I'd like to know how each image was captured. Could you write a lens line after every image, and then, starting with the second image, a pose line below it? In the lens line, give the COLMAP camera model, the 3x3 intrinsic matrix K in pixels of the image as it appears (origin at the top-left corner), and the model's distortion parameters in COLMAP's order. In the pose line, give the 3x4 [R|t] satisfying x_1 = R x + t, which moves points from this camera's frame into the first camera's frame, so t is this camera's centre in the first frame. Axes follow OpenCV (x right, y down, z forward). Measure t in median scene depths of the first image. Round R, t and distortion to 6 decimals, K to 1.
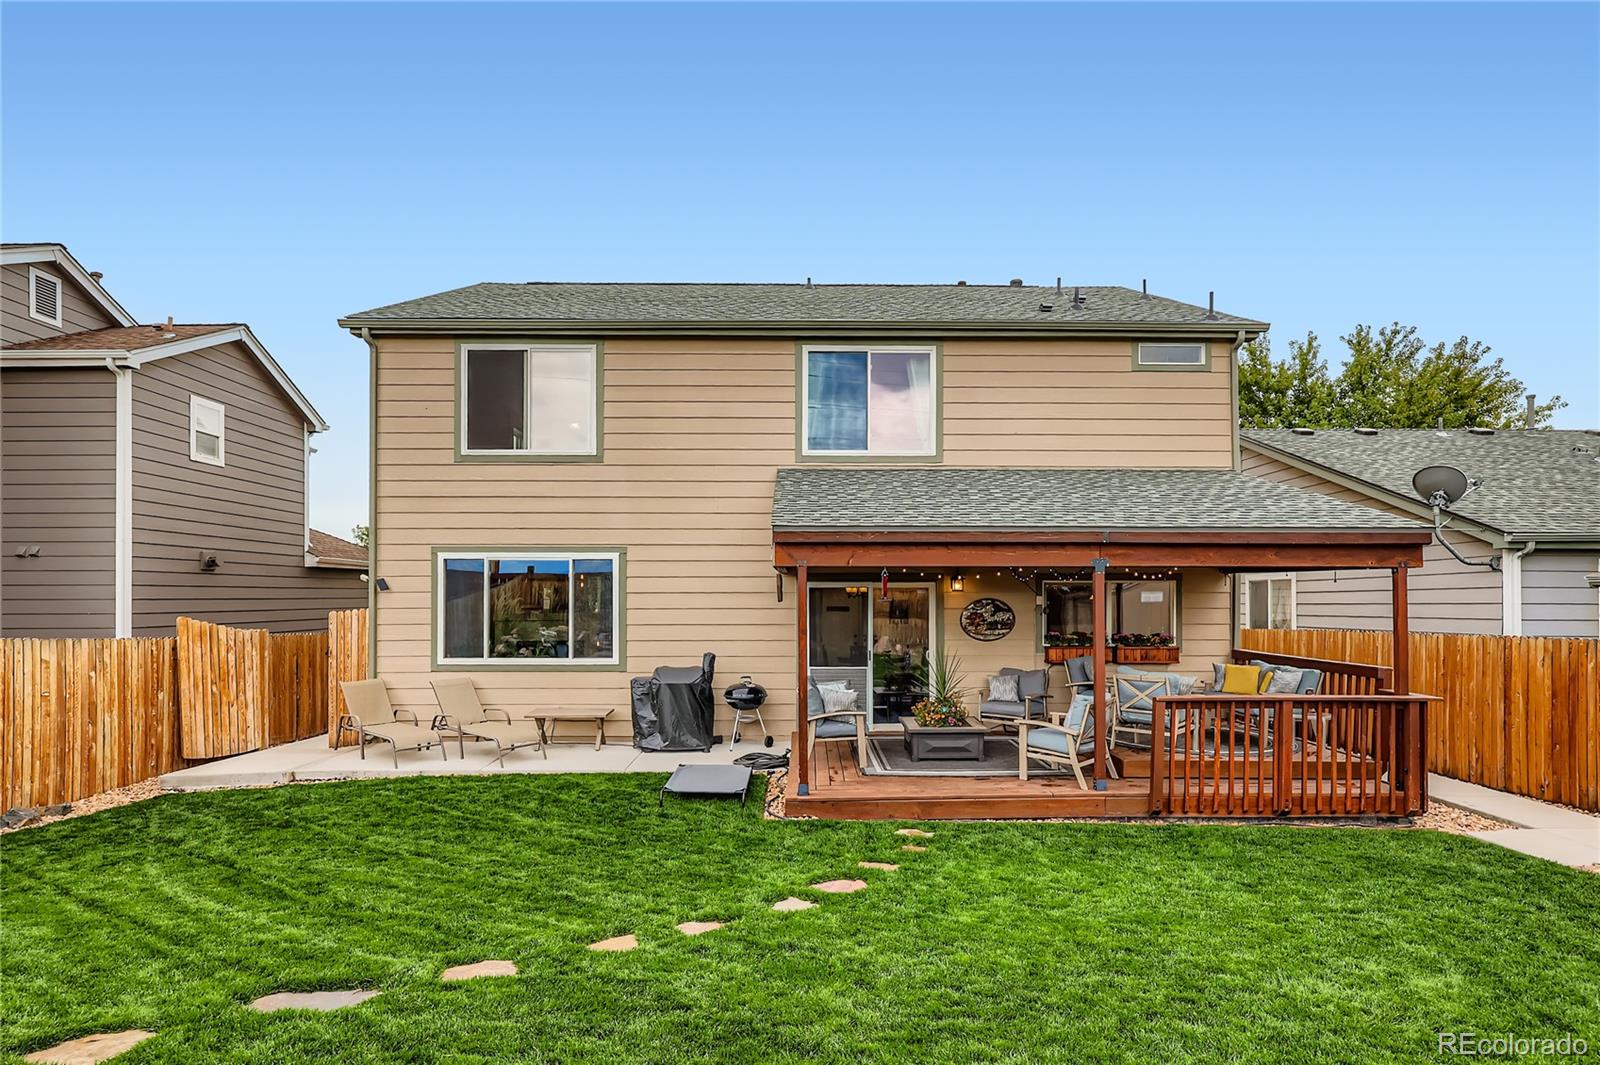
lens RADIAL K [[810.9, 0, 817.0], [0, 810.9, 586.9], [0, 0, 1]] dist [-0.005721, -0.000290]
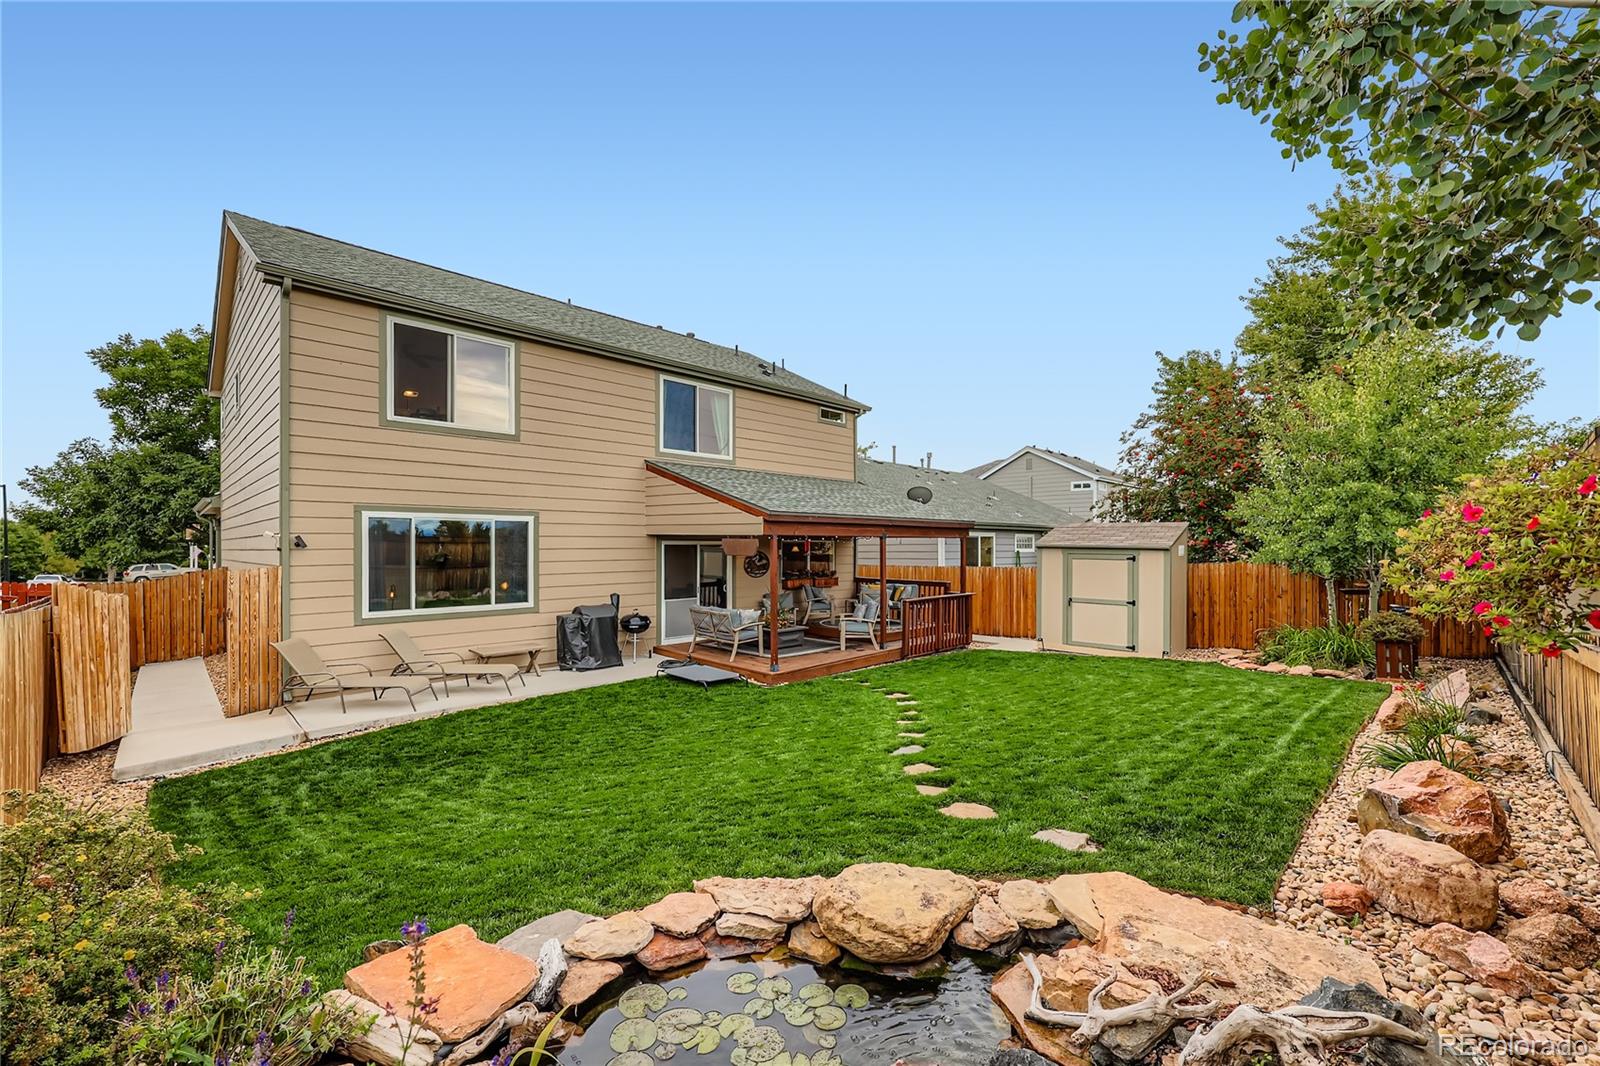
lens RADIAL K [[649.7, 0, 800.0], [0, 649.7, 547.8], [0, 0, 1]] dist [-0.003658, -0.000324]
pose [[0.715031, -0.003480, 0.699084, -0.650103], [-0.004705, 0.999941, 0.009790, -0.006218], [-0.699077, -0.010289, 0.714973, 0.011327]]
